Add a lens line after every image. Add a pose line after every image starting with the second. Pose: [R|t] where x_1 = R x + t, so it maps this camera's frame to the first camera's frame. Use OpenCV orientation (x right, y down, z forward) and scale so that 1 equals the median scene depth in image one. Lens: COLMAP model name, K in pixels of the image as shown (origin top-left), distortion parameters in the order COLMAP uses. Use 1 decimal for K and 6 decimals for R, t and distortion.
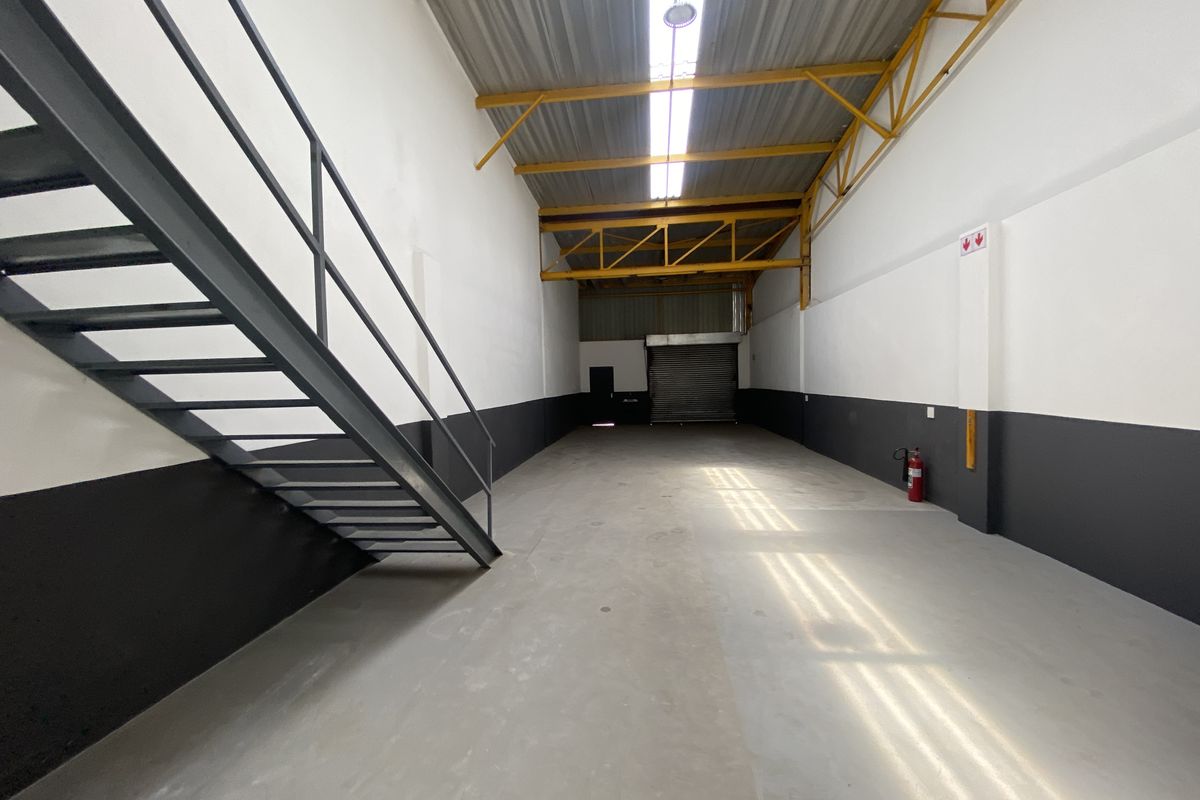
lens RADIAL K [[478.9, 0, 590.0], [0, 478.9, 407.5], [0, 0, 1]] dist [0.006593, -0.007867]
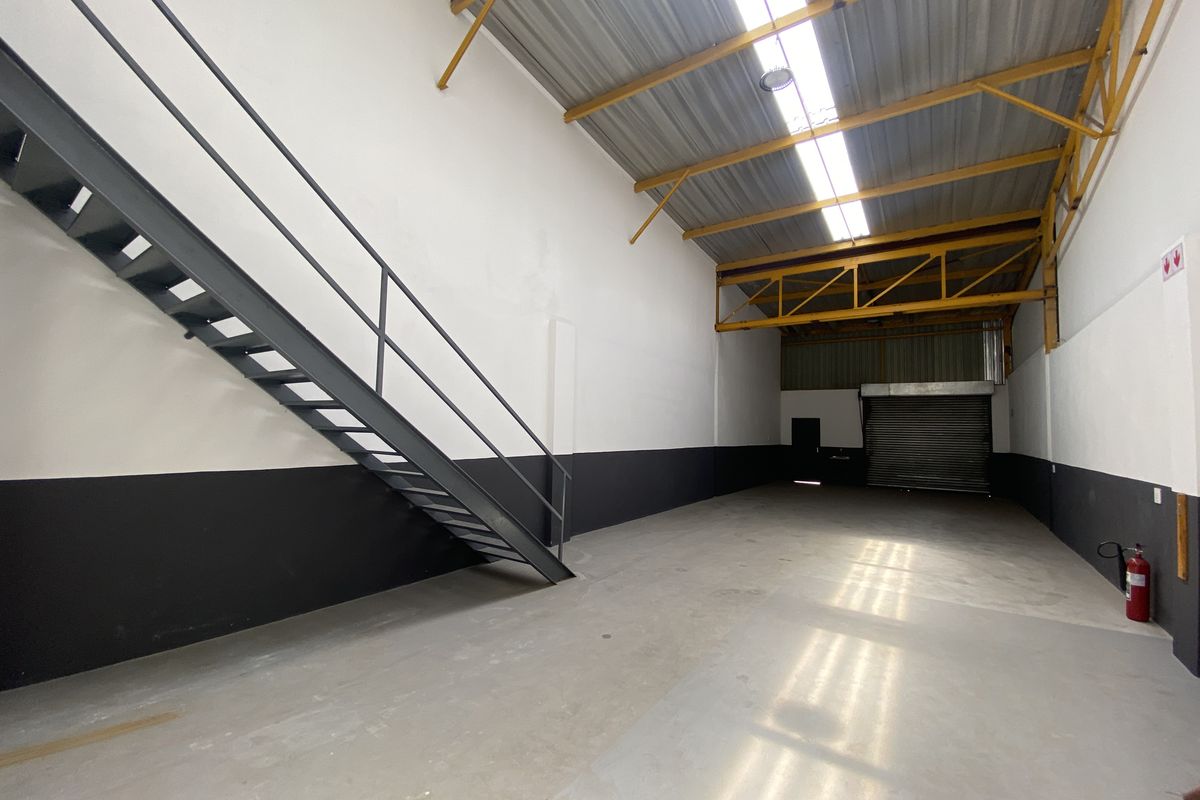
lens RADIAL K [[478.9, 0, 597.9], [0, 478.9, 407.7], [0, 0, 1]] dist [0.006593, -0.007867]
pose [[0.883772, 0.026094, -0.467189, 0.273860], [-0.071941, 0.994150, -0.080563, -0.002765], [0.462354, 0.104809, 0.880479, -0.012224]]
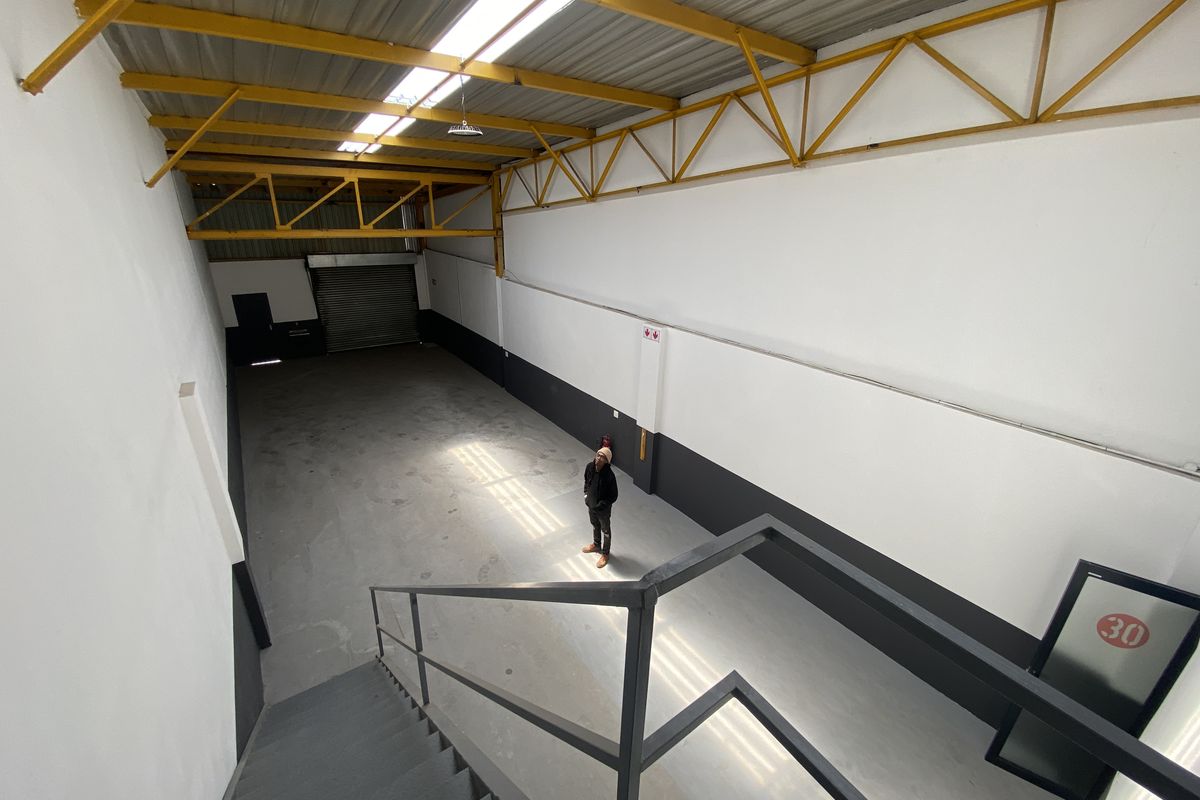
lens RADIAL K [[478.9, 0, 598.1], [0, 478.9, 405.8], [0, 0, 1]] dist [0.006593, -0.007867]
pose [[0.731716, -0.214977, 0.646821, -0.304020], [-0.005204, 0.947170, 0.320689, -0.464845], [-0.681590, -0.238019, 0.691941, -0.028376]]
